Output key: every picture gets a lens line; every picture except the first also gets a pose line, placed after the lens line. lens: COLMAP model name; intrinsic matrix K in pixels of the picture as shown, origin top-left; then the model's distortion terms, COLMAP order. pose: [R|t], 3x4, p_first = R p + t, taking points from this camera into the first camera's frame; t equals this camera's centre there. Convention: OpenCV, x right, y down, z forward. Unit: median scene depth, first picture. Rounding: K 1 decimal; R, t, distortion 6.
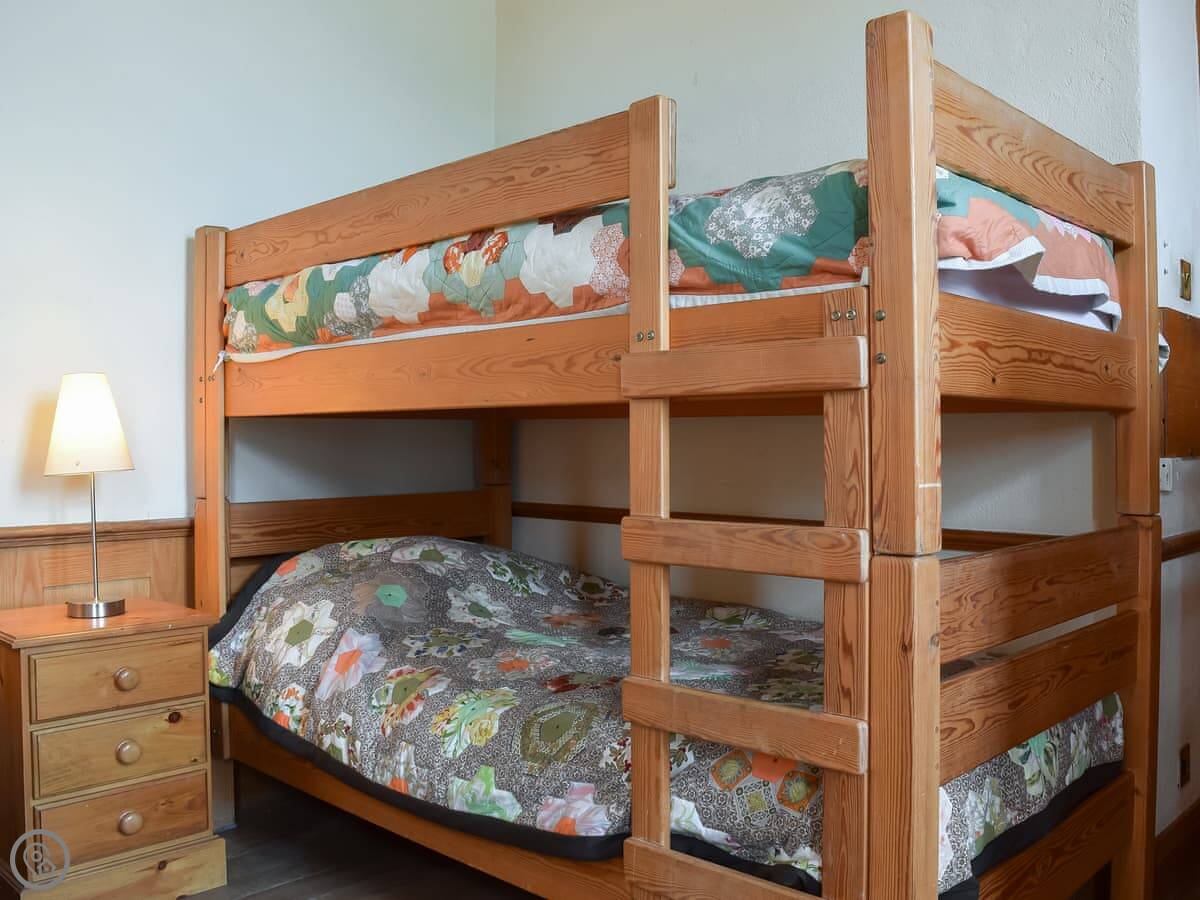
lens RADIAL K [[1031.3, 0, 600.0], [0, 1031.3, 450.0], [0, 0, 1]] dist [-0.001159, -0.000091]
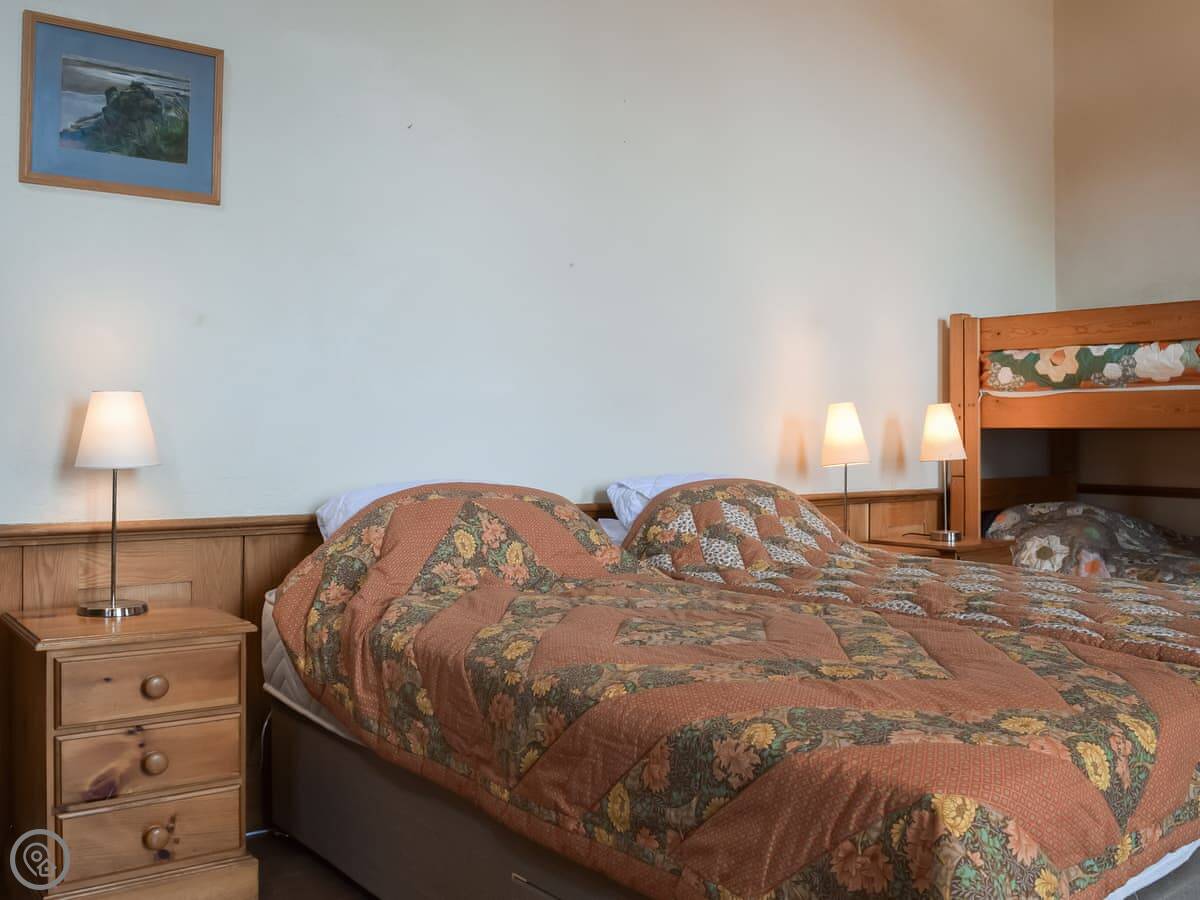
lens RADIAL K [[1139.8, 0, 600.0], [0, 1139.8, 450.0], [0, 0, 1]] dist [-0.025860, -0.011260]
pose [[0.998995, 0.015328, 0.042111, -1.150698], [-0.015220, 0.999880, -0.002870, 0.020133], [-0.042150, 0.002226, 0.999109, -0.904252]]
